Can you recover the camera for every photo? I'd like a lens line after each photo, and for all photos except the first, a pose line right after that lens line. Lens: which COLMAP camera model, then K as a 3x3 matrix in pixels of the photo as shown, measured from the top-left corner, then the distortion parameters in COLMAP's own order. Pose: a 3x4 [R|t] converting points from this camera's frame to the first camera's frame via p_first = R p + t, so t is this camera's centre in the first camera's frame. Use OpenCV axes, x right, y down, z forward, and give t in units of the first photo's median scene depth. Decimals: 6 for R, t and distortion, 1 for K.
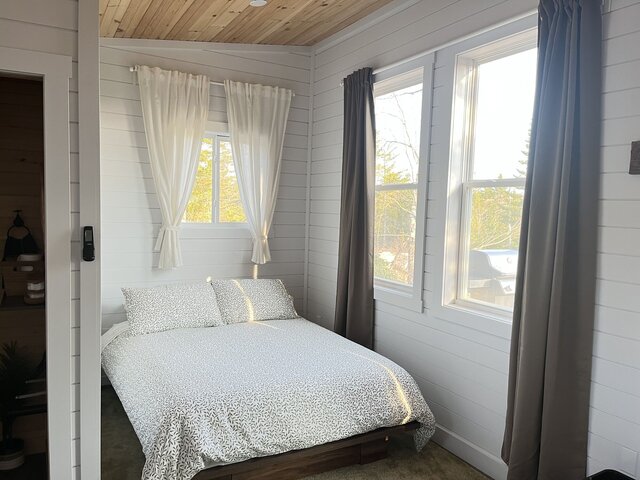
lens RADIAL K [[487.6, 0, 320.0], [0, 487.6, 240.0], [0, 0, 1]] dist [0.082250, -0.105360]
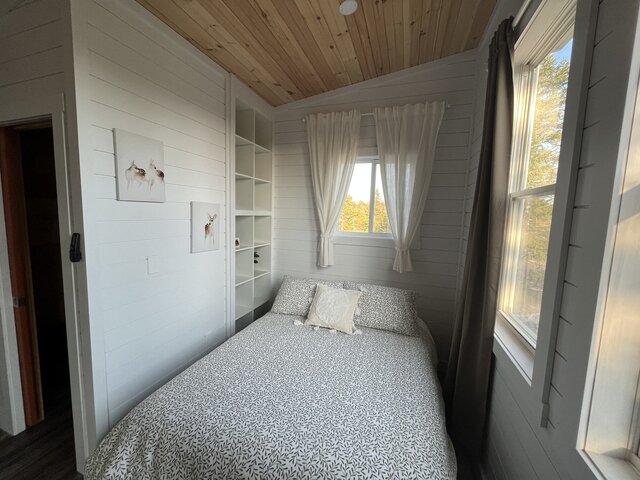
lens RADIAL K [[258.6, 0, 320.0], [0, 258.6, 240.0], [0, 0, 1]] dist [-0.002802, 0.000271]
pose [[0.657305, 0.067795, -0.750569, 0.205544], [-0.061530, 0.997448, 0.036209, -0.036555], [0.751109, 0.022382, 0.659799, 0.536549]]
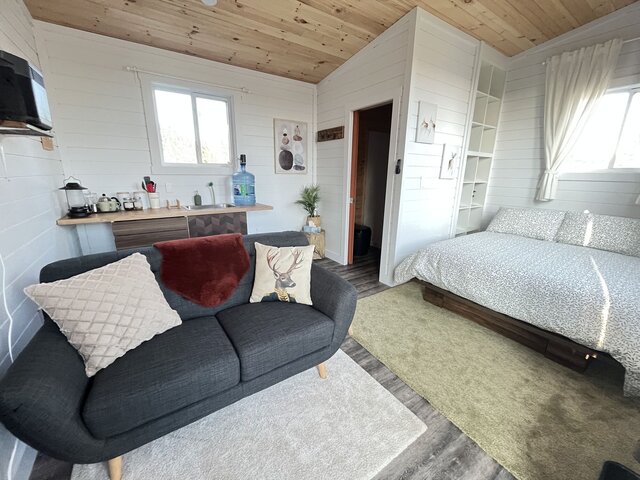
lens RADIAL K [[258.6, 0, 320.0], [0, 258.6, 240.0], [0, 0, 1]] dist [-0.002802, 0.000271]
pose [[0.073803, 0.221906, -0.972271, 0.429860], [-0.076832, 0.973297, 0.216308, 0.058674], [0.994309, 0.058737, 0.088882, 0.271523]]
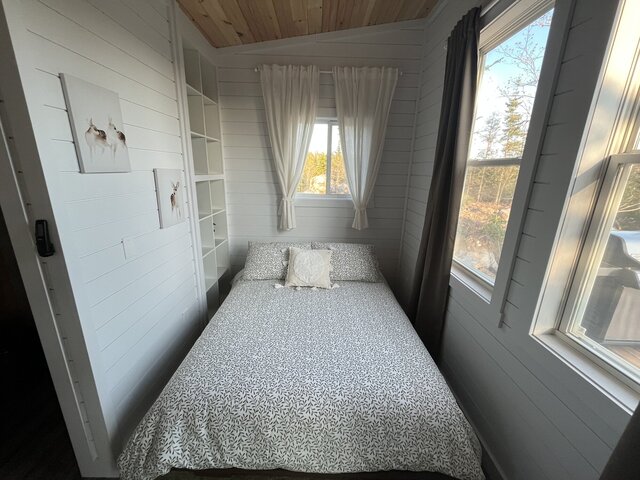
lens RADIAL K [[258.6, 0, 320.0], [0, 258.6, 240.0], [0, 0, 1]] dist [-0.002802, 0.000271]
pose [[0.869148, 0.121241, -0.479461, 0.117116], [-0.031042, 0.980947, 0.191780, -0.051866], [0.493577, -0.151802, 0.856351, 0.436008]]
